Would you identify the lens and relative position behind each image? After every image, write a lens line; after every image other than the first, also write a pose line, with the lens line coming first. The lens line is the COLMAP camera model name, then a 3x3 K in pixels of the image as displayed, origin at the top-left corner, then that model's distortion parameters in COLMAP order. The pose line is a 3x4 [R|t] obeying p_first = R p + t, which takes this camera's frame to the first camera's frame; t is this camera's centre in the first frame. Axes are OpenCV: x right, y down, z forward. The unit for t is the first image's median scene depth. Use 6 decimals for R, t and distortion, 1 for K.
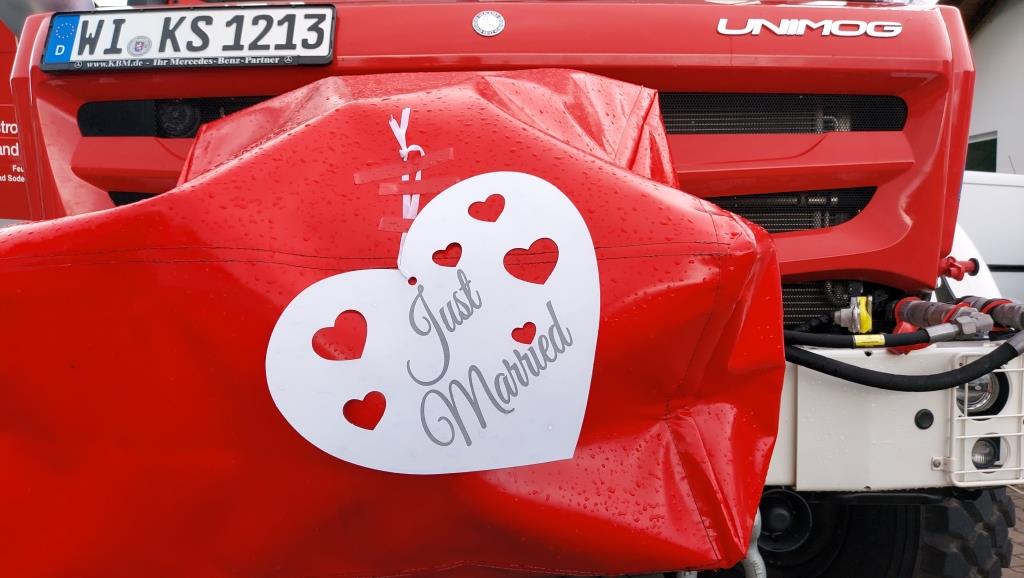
lens RADIAL K [[814.4, 0, 512.0], [0, 814.4, 289.0], [0, 0, 1]] dist [0.004982, 0.001260]
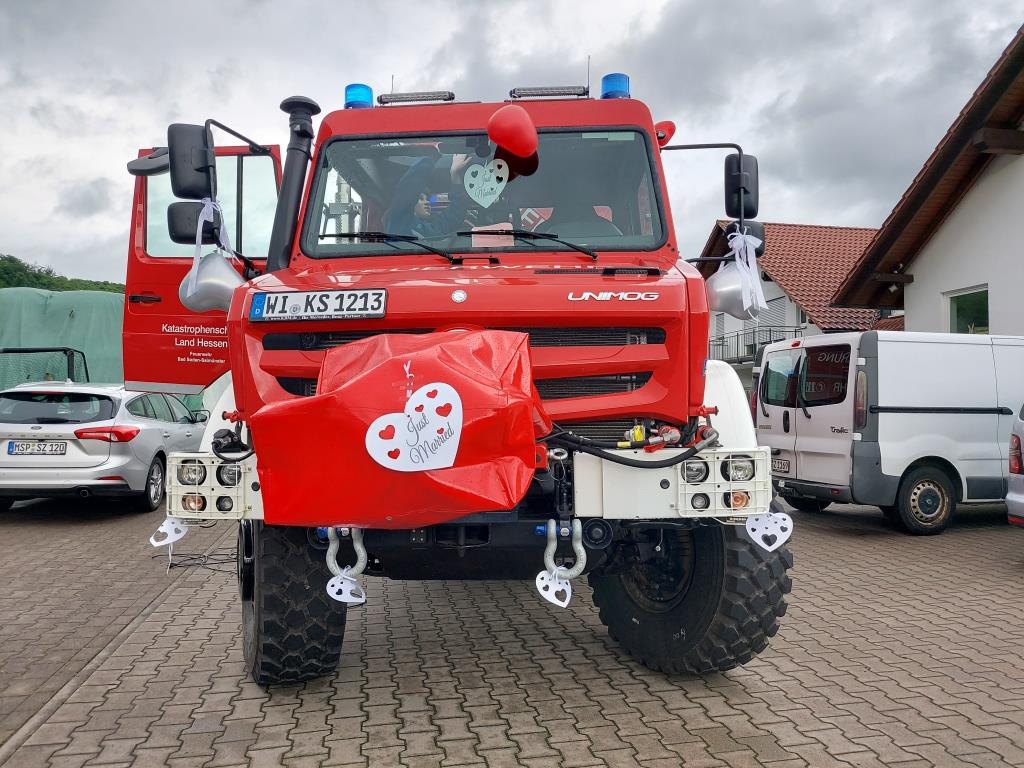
lens RADIAL K [[750.0, 0, 512.0], [0, 750.0, 384.0], [0, 0, 1]] dist [0.045883, -0.033069]
pose [[0.998851, -0.006897, -0.047430, 0.201010], [0.003776, 0.997840, -0.065578, 0.027534], [0.047780, 0.065324, 0.996720, -0.923259]]
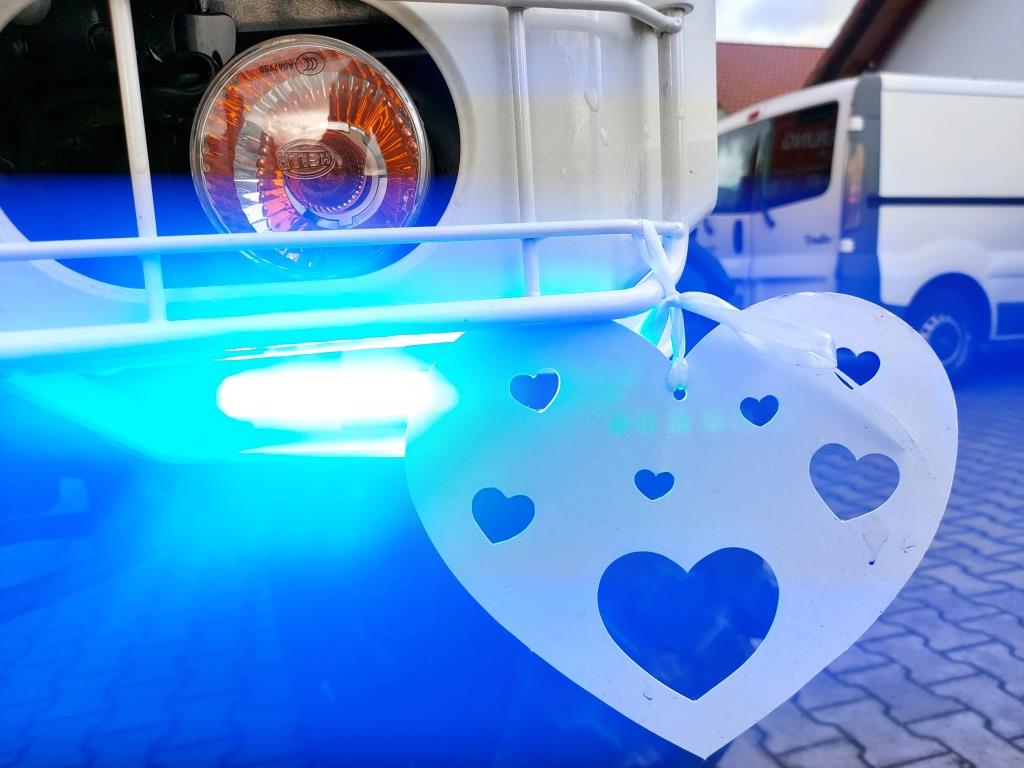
lens RADIAL K [[769.9, 0, 515.3], [0, 769.9, 374.5], [0, 0, 1]] dist [0.024428, -0.005301]
pose [[0.998218, -0.054905, 0.023366, 0.716036], [0.052651, 0.994721, 0.088078, 0.228683], [-0.028079, -0.086691, 0.995840, 0.864211]]
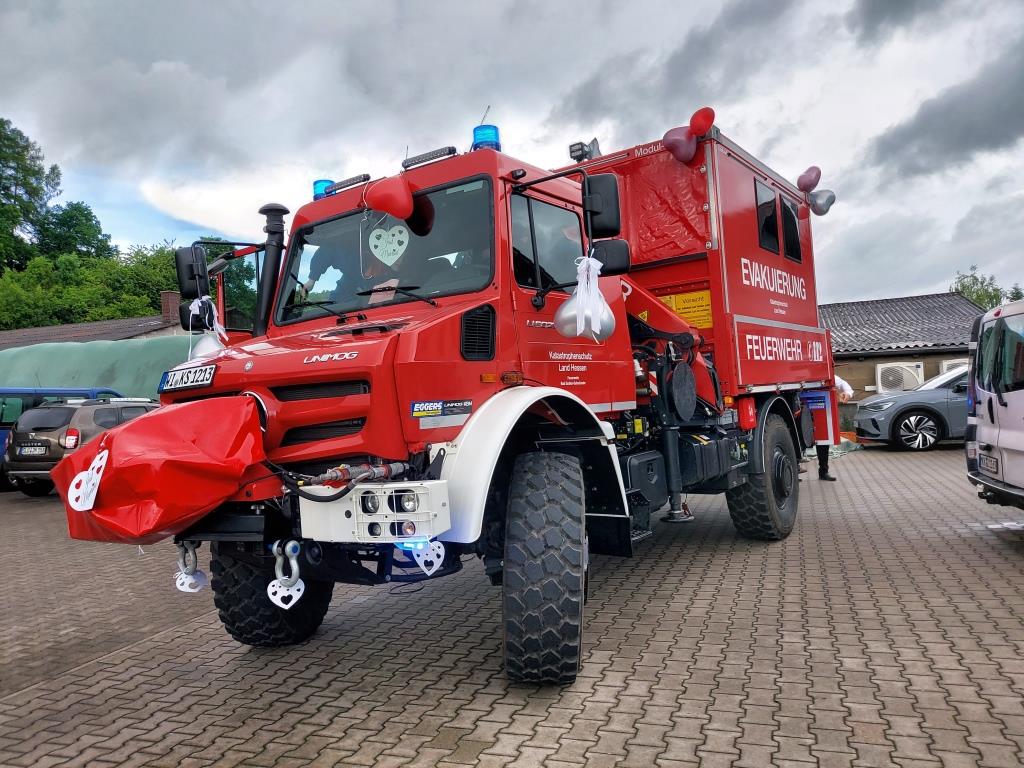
lens RADIAL K [[769.9, 0, 515.3], [0, 769.9, 374.5], [0, 0, 1]] dist [0.024428, -0.005301]
pose [[0.818625, -0.071068, -0.569915, 2.239493], [0.042885, 0.997108, -0.062739, -0.094771], [0.572726, 0.026919, 0.819305, -0.641978]]
